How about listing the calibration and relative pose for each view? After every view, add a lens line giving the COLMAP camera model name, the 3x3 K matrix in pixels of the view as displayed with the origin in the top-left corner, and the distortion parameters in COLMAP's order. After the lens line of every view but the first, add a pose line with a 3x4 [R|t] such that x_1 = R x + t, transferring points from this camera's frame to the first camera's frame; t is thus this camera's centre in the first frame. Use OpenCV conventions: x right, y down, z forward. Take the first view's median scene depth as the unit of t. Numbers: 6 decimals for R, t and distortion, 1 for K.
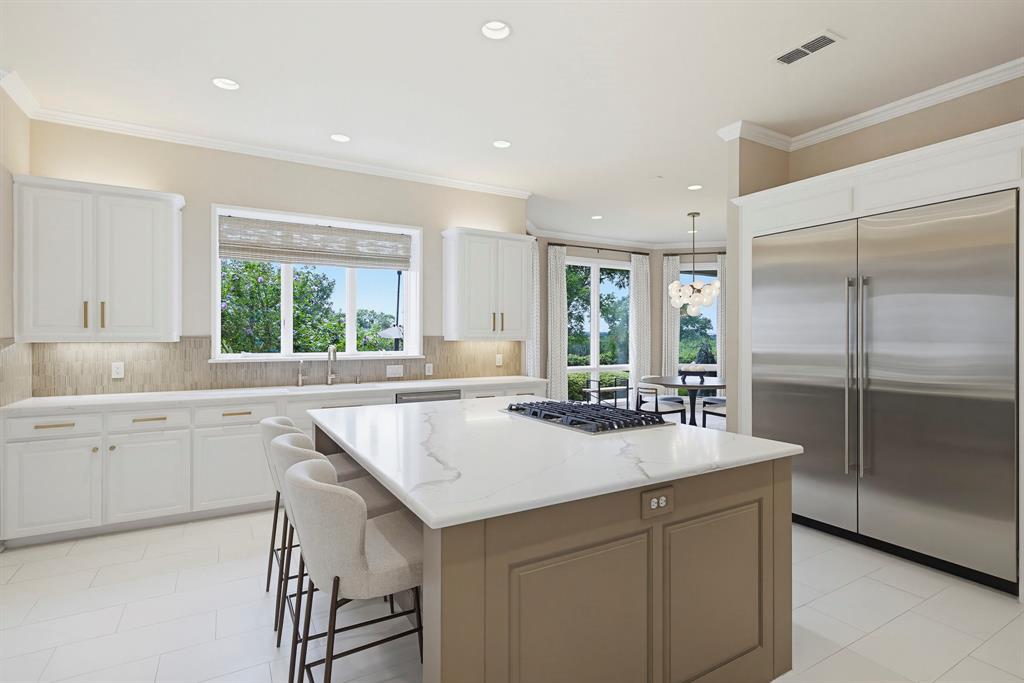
lens RADIAL K [[503.3, 0, 531.9], [0, 503.3, 336.3], [0, 0, 1]] dist [-0.002060, -0.000170]
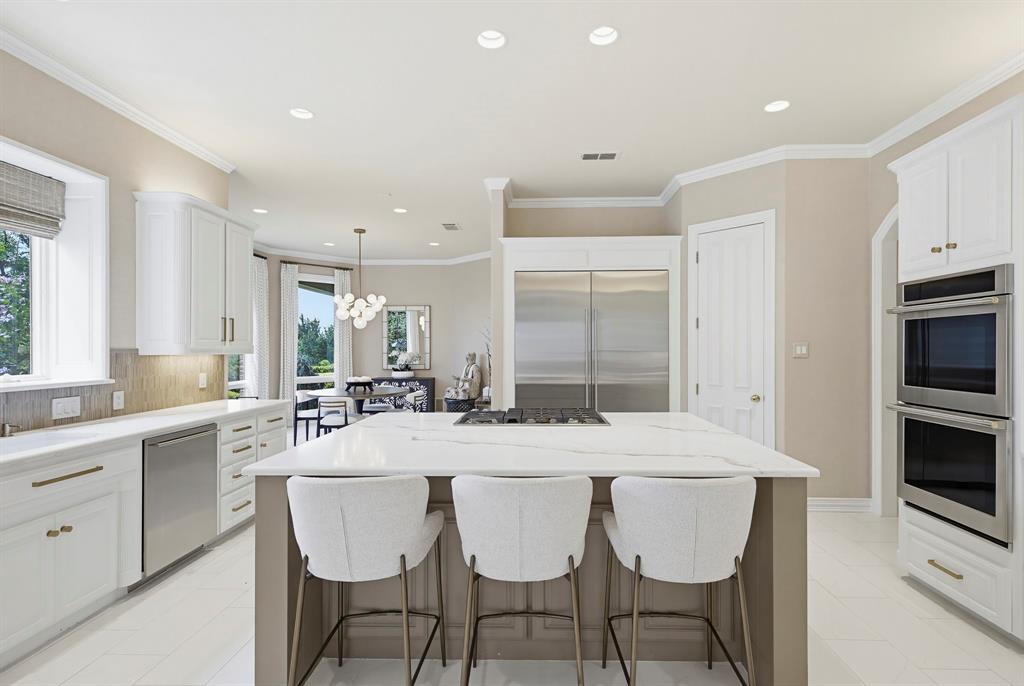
lens RADIAL K [[486.4, 0, 530.3], [0, 486.4, 348.5], [0, 0, 1]] dist [0.000144, 0.000529]
pose [[0.541891, -0.003574, 0.840441, -0.457447], [0.003869, 0.999991, 0.001758, 0.000020], [-0.840440, 0.002299, 0.541900, 0.224410]]
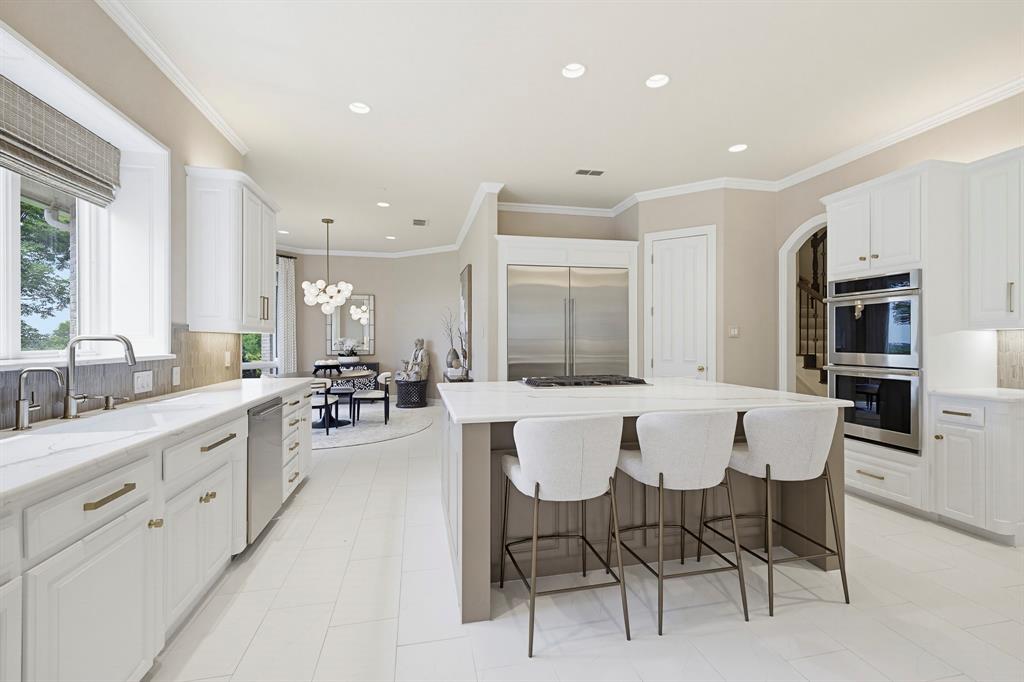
lens RADIAL K [[436.5, 0, 516.4], [0, 436.5, 339.5], [0, 0, 1]] dist [0.001682, 0.000059]
pose [[0.323939, -0.001316, 0.946077, -0.607310], [0.003467, 0.999994, 0.000204, 0.021534], [-0.946071, 0.003214, 0.323942, 0.428150]]
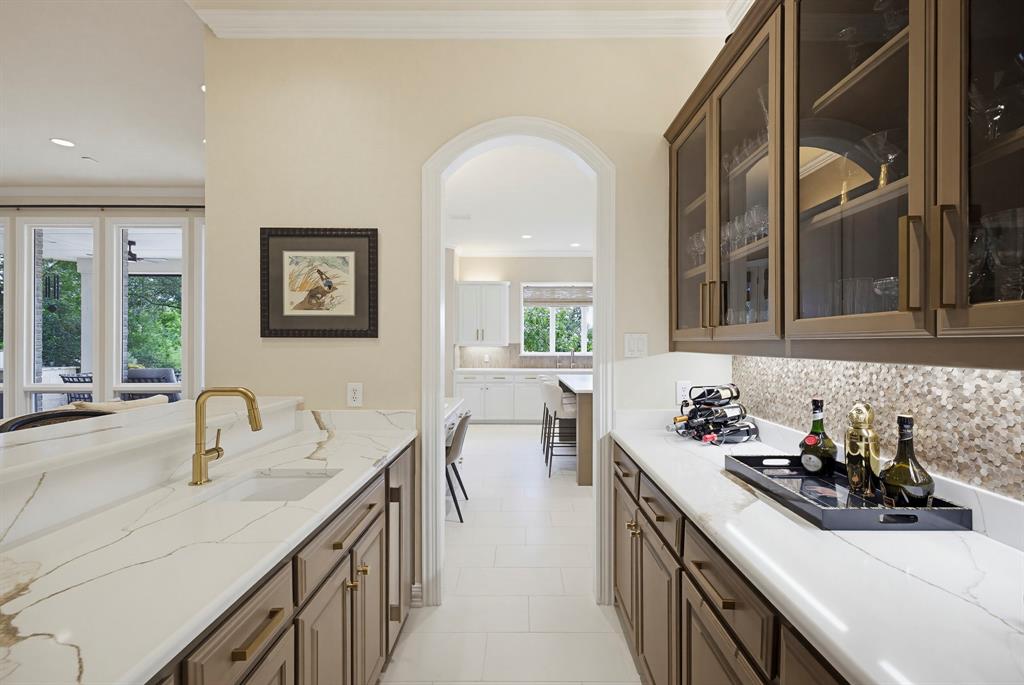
lens RADIAL K [[436.5, 0, 516.4], [0, 436.5, 341.0], [0, 0, 1]] dist [0.001682, 0.000059]
pose [[0.848171, -0.003417, -0.529711, 0.287142], [-0.000056, 0.999979, -0.006540, 0.001284], [0.529722, 0.005577, 0.848153, -0.504156]]
